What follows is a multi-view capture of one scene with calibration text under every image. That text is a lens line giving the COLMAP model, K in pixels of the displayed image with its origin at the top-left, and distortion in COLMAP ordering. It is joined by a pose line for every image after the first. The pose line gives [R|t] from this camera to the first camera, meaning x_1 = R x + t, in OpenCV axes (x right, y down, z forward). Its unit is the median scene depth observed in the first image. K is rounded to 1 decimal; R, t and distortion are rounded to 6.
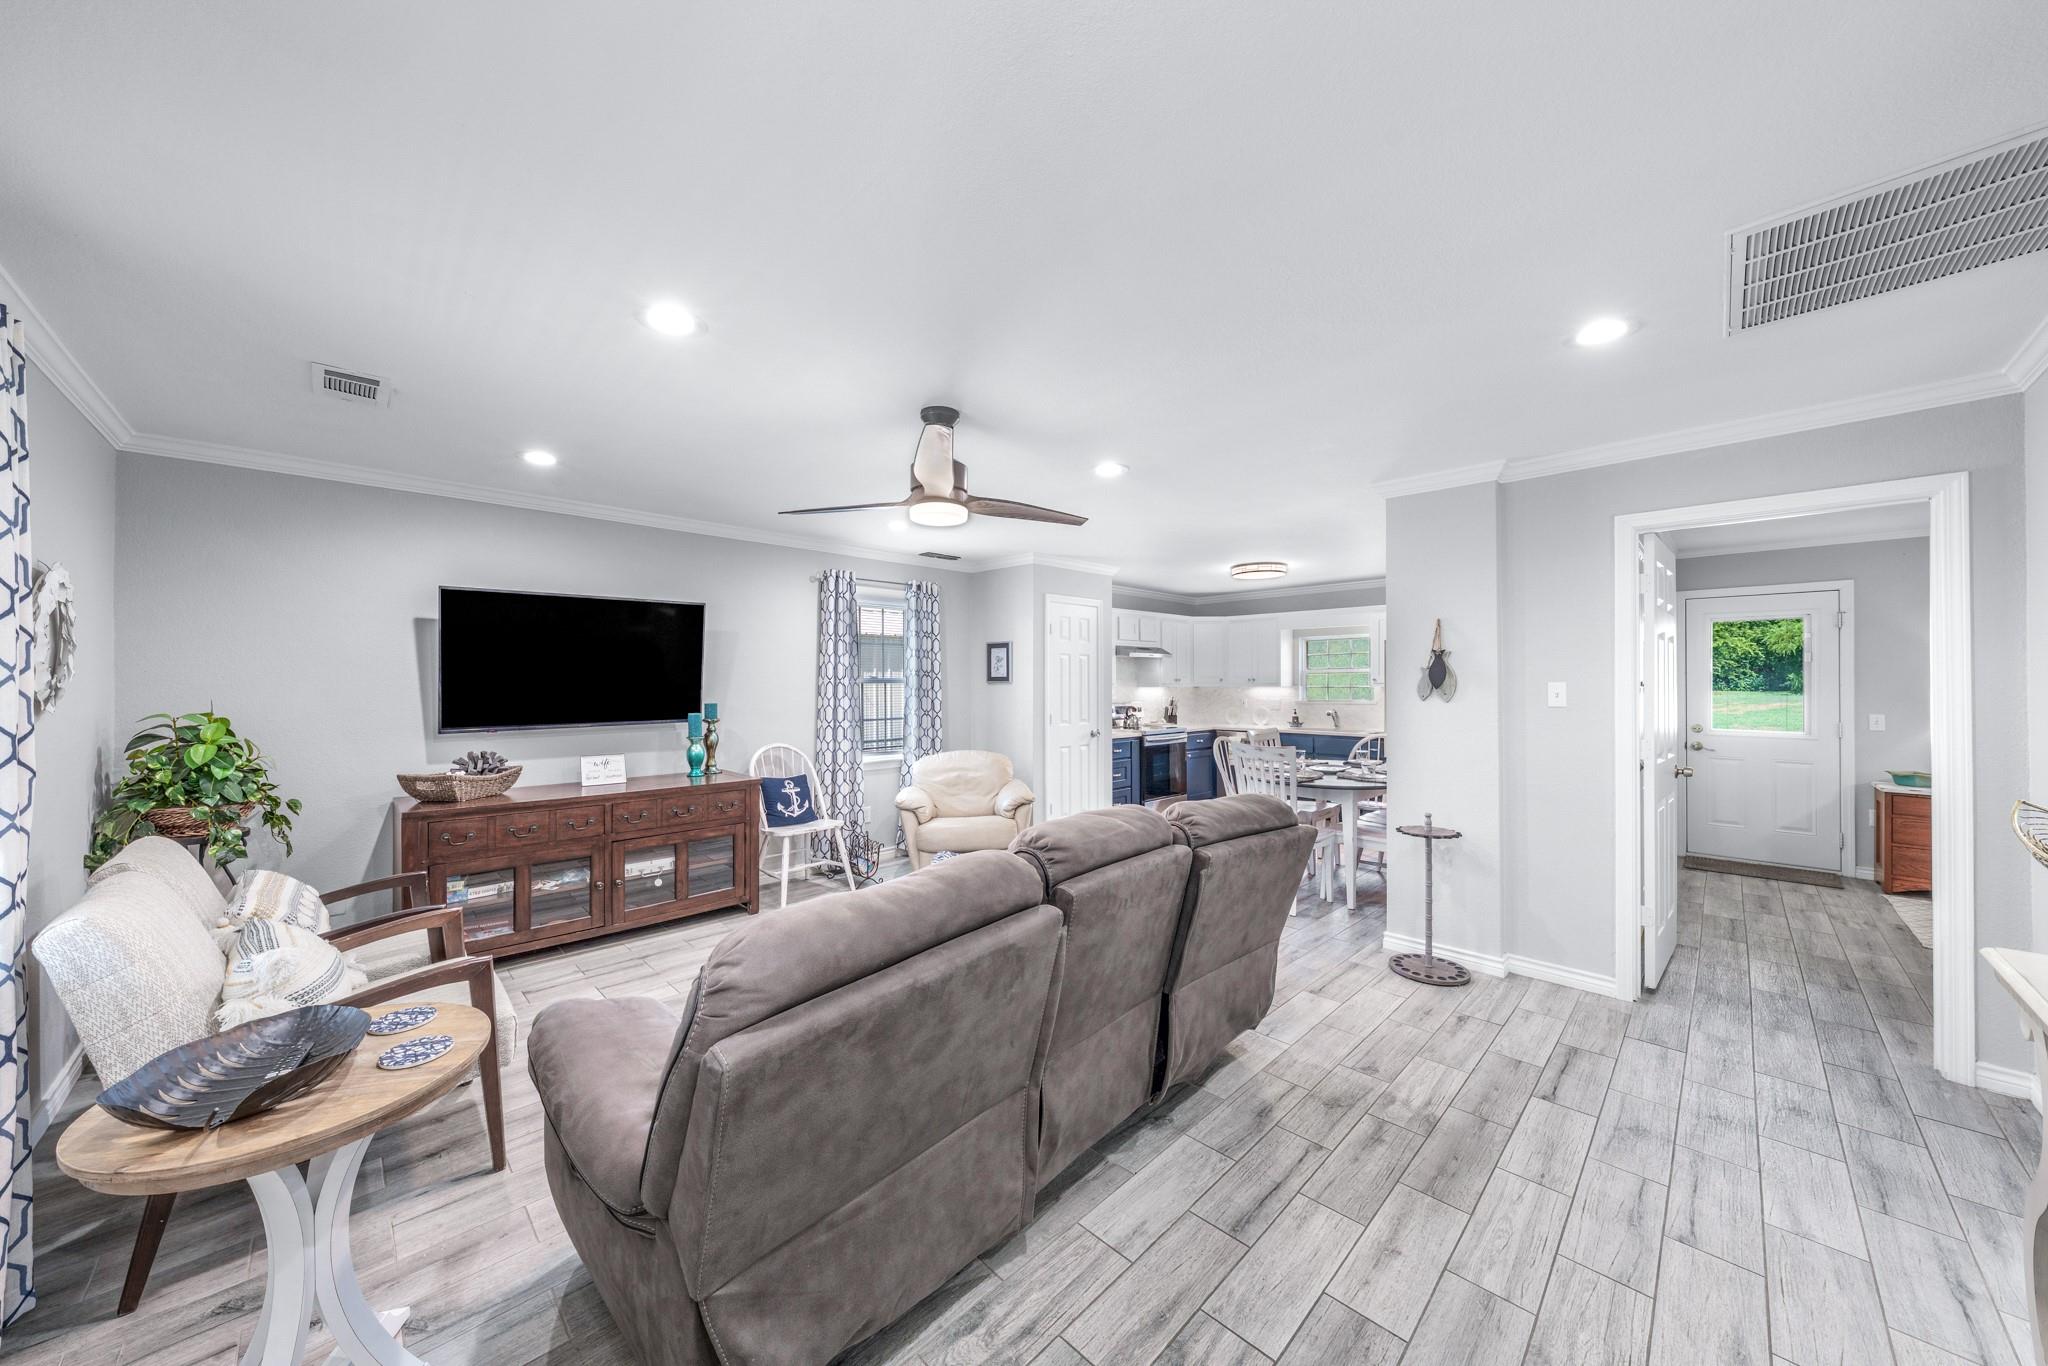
lens RADIAL K [[702.6, 0, 1024.0], [0, 702.6, 683.0], [0, 0, 1]] dist [-0.001296, -0.000115]
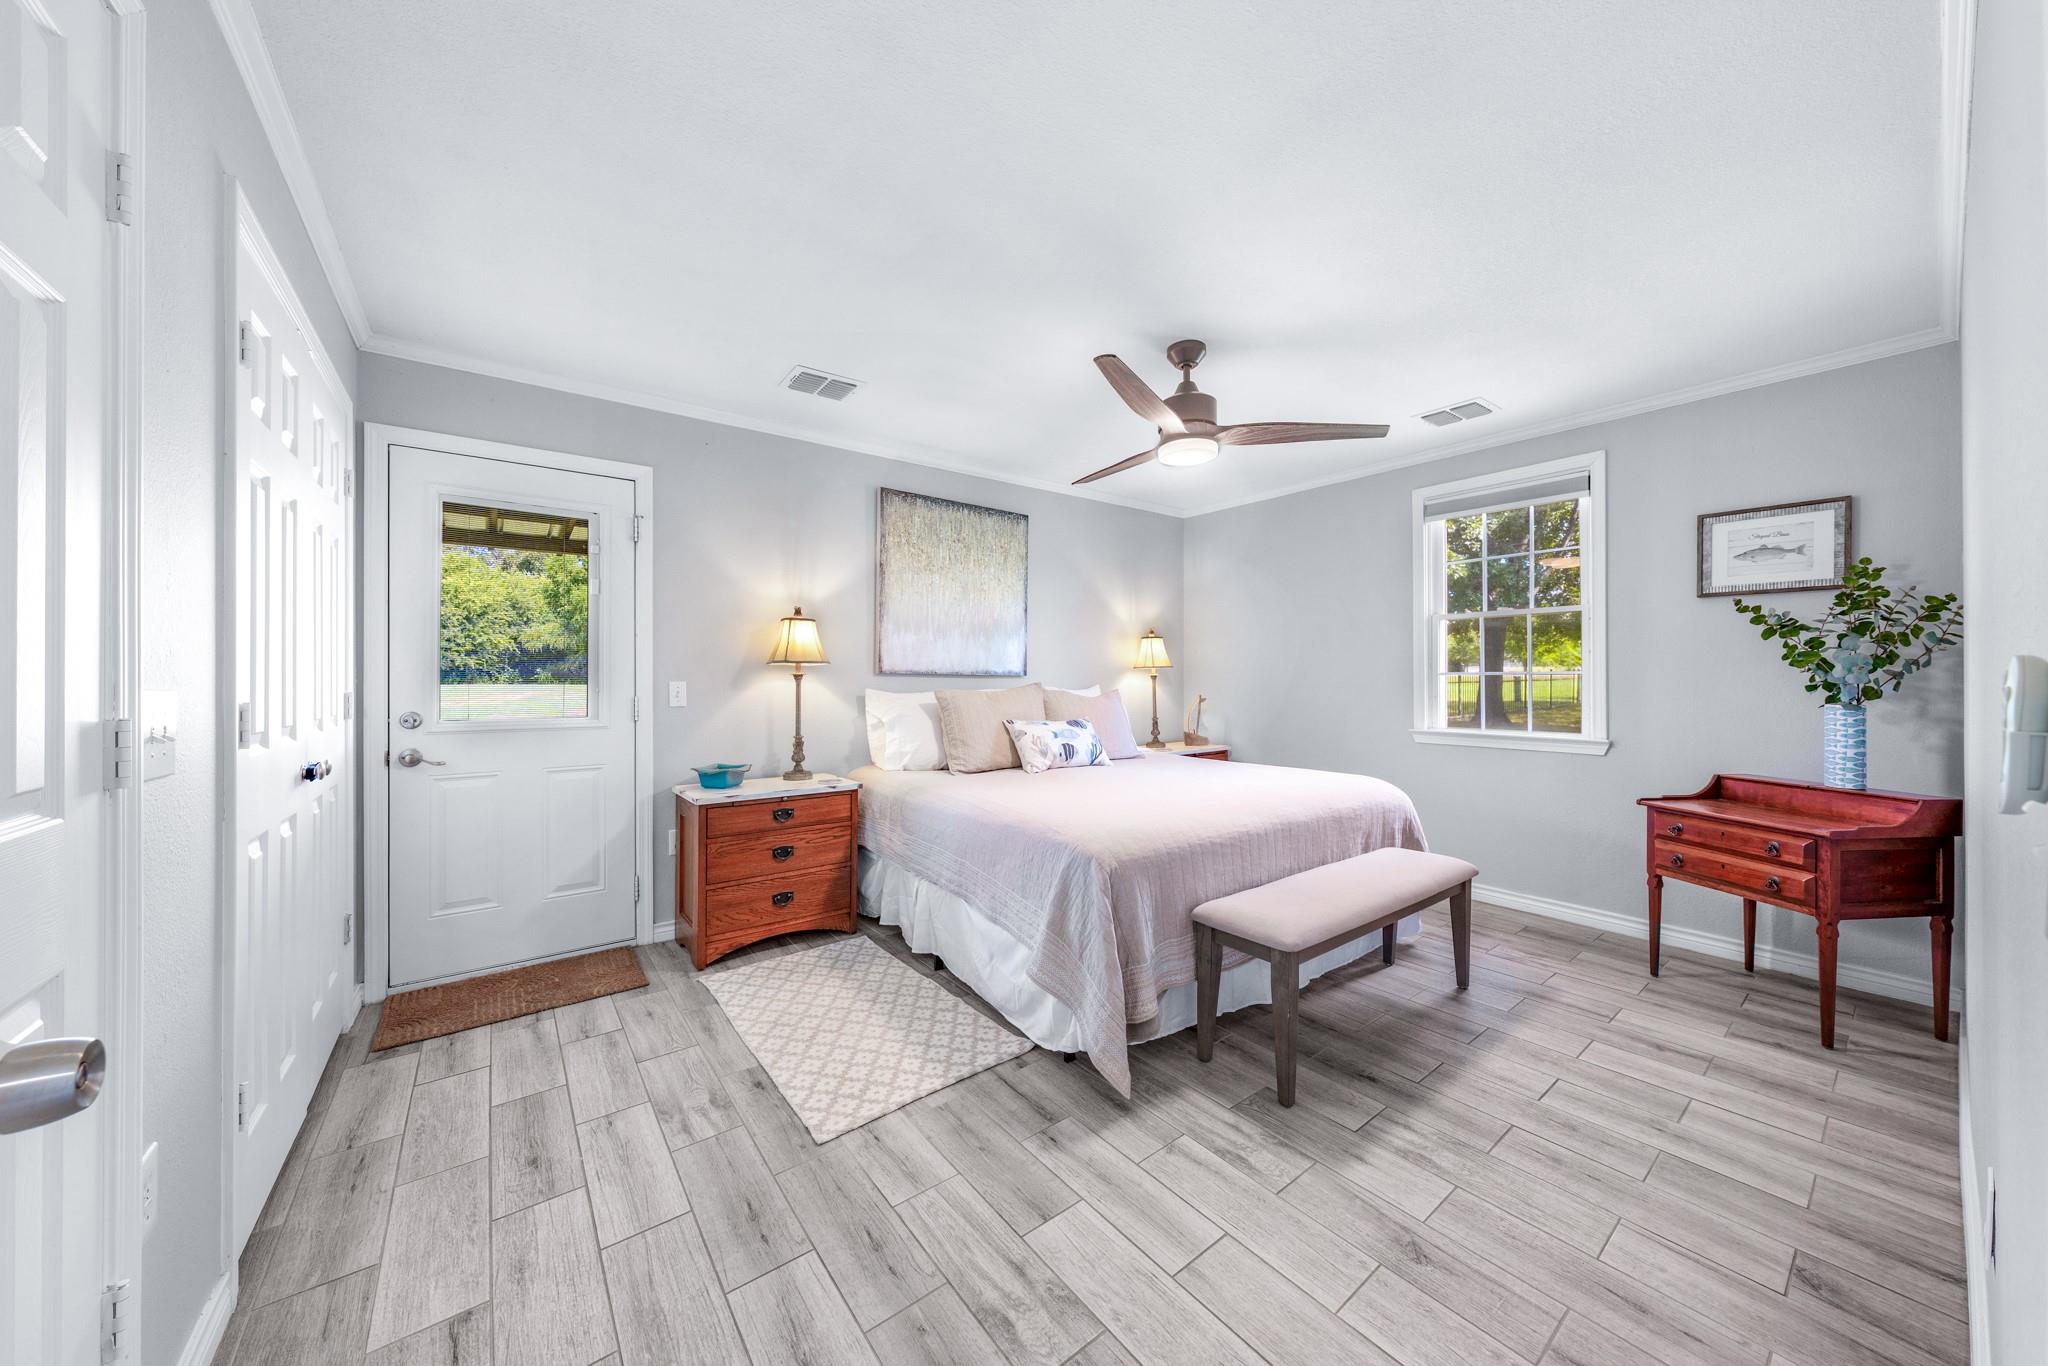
lens RADIAL K [[693.2, 0, 1030.8], [0, 693.2, 671.3], [0, 0, 1]] dist [-0.000303, 0.000039]
pose [[0.121837, 0.007249, 0.992524, 0.677178], [0.002852, 0.999967, -0.007654, 0.044922], [-0.992546, 0.003763, 0.121812, 0.653499]]
